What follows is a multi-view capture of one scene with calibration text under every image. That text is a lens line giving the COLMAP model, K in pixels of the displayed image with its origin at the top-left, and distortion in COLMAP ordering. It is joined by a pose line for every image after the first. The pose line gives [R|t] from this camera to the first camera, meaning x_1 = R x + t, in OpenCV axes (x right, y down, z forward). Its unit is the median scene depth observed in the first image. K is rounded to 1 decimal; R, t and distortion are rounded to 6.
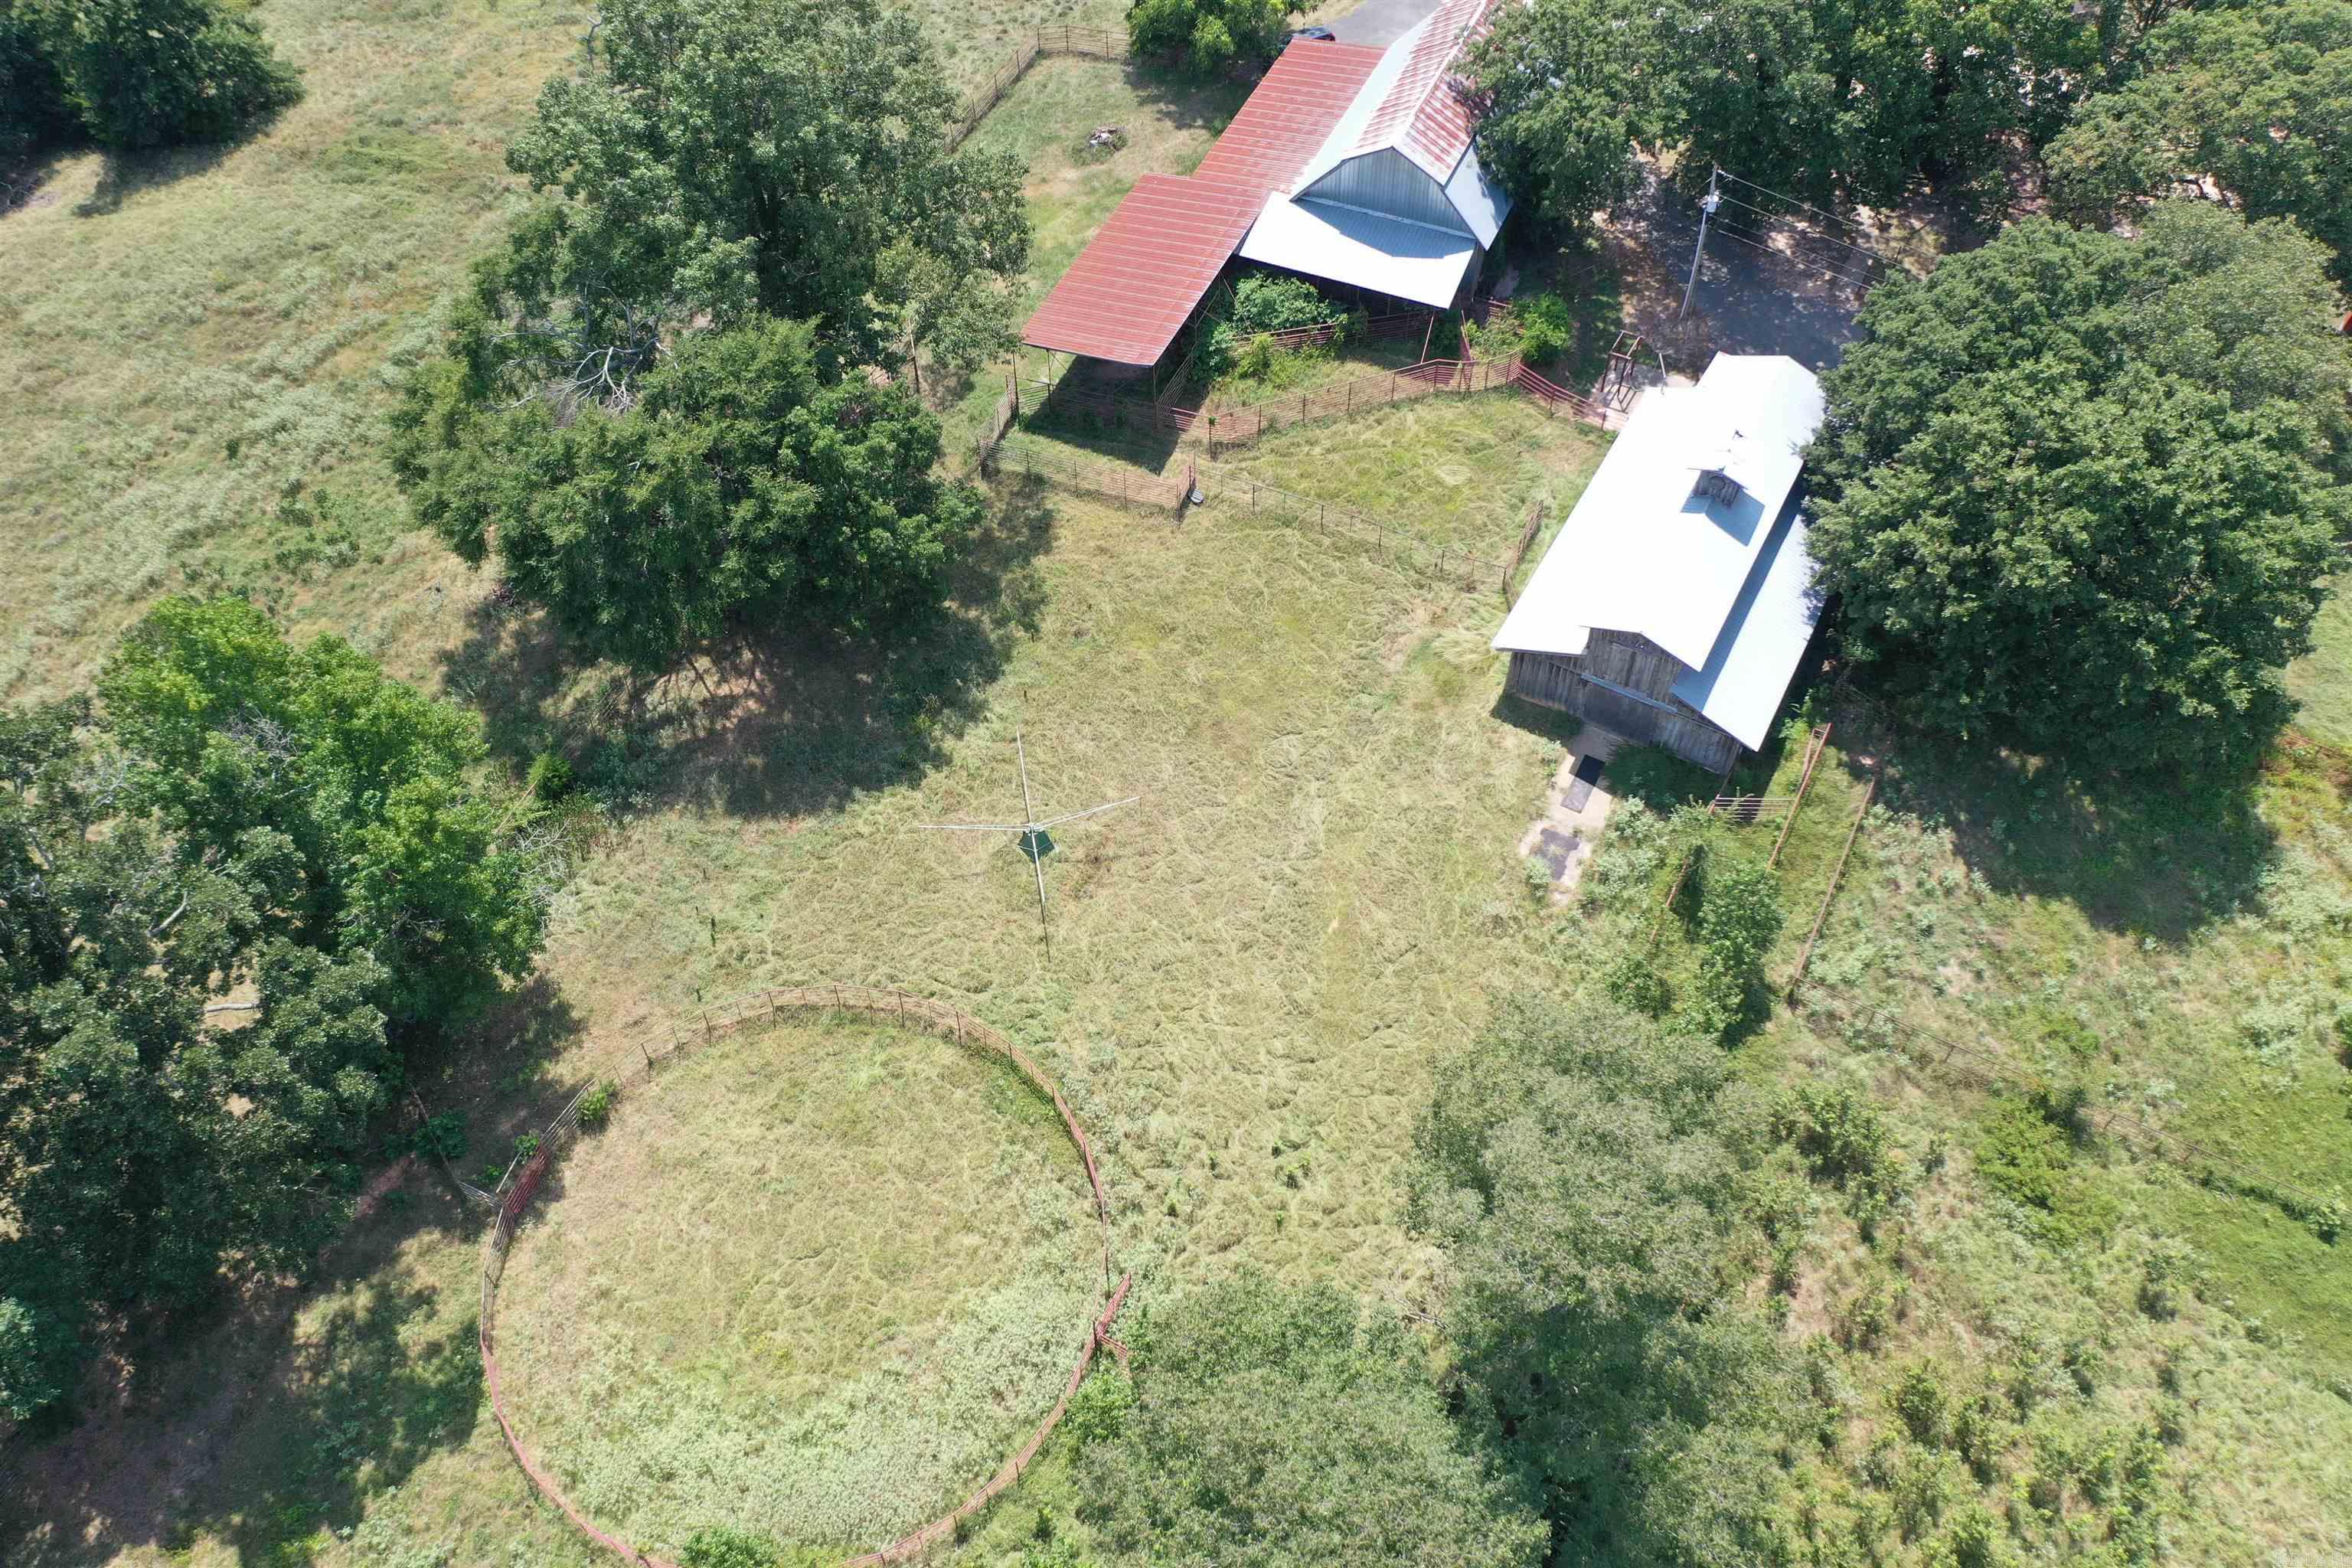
lens RADIAL K [[1859.0, 0, 1170.9], [0, 1859.0, 778.8], [0, 0, 1]] dist [0.001468, 0.011412]
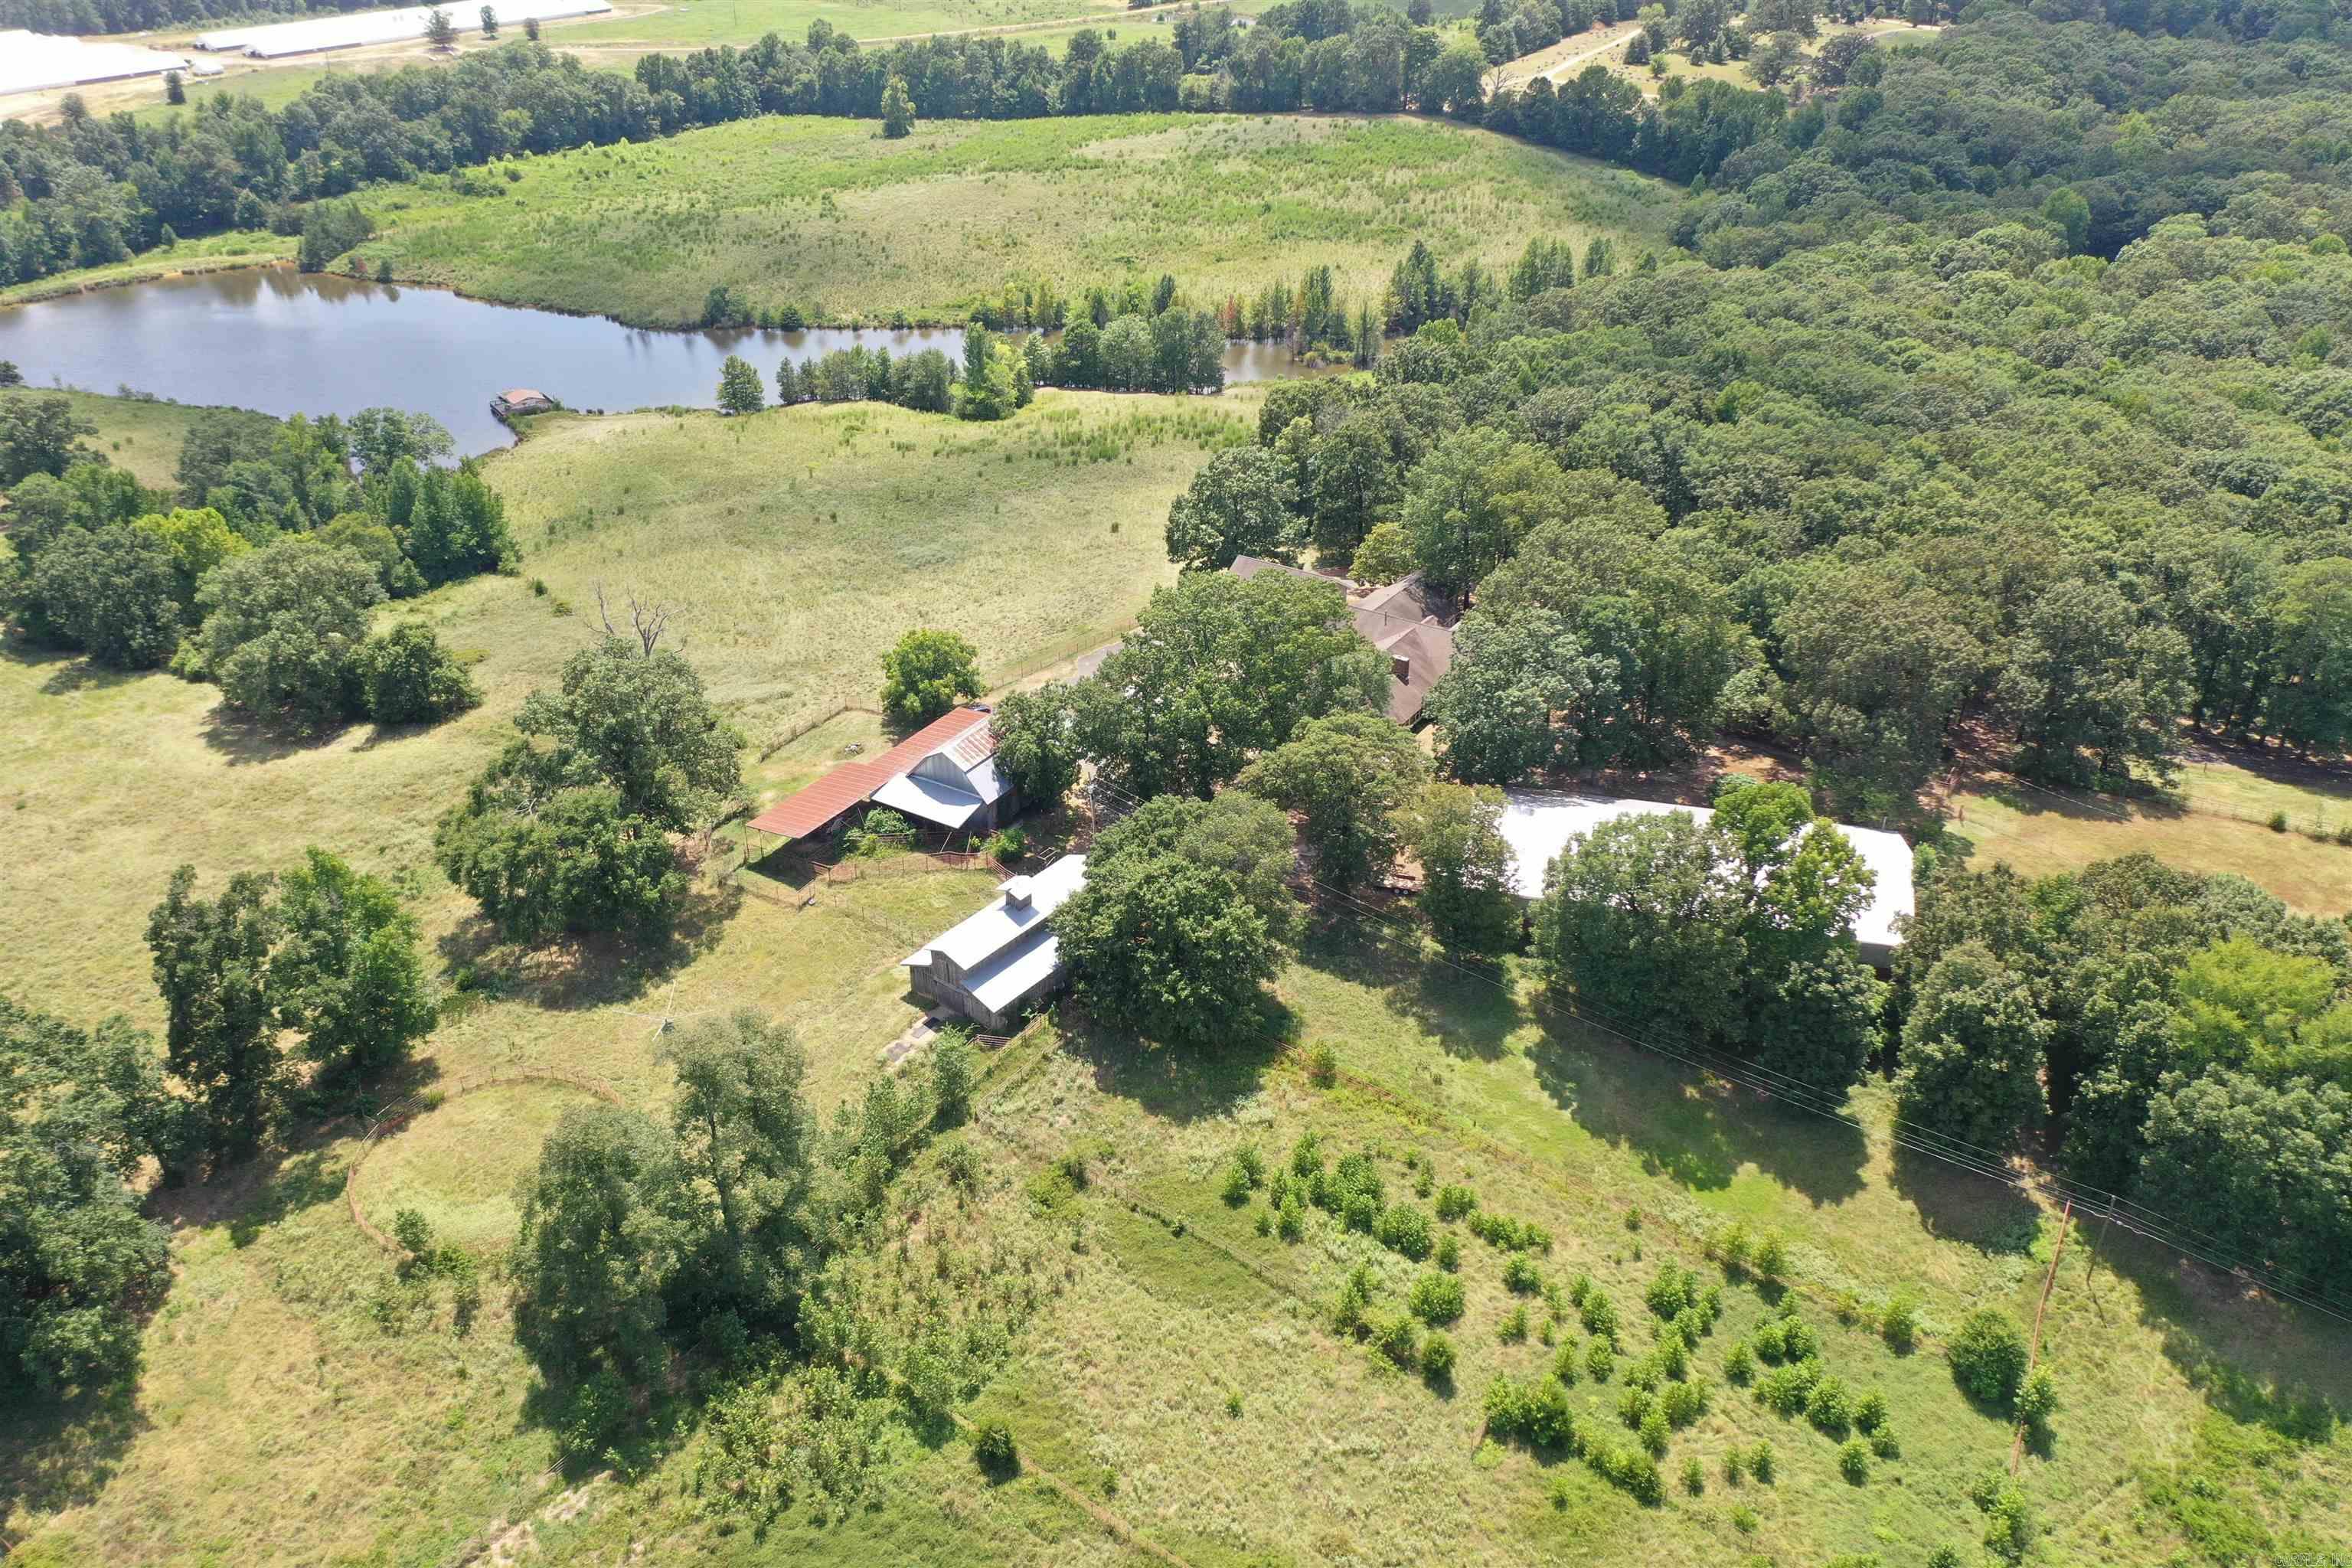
lens RADIAL K [[1859.0, 0, 1183.4], [0, 1859.0, 788.6], [0, 0, 1]] dist [0.001468, 0.011412]
pose [[0.988697, 0.073278, -0.130797, 0.731642], [-0.115186, 0.929703, -0.349834, 0.433435], [0.095968, 0.360946, 0.927636, -0.975175]]
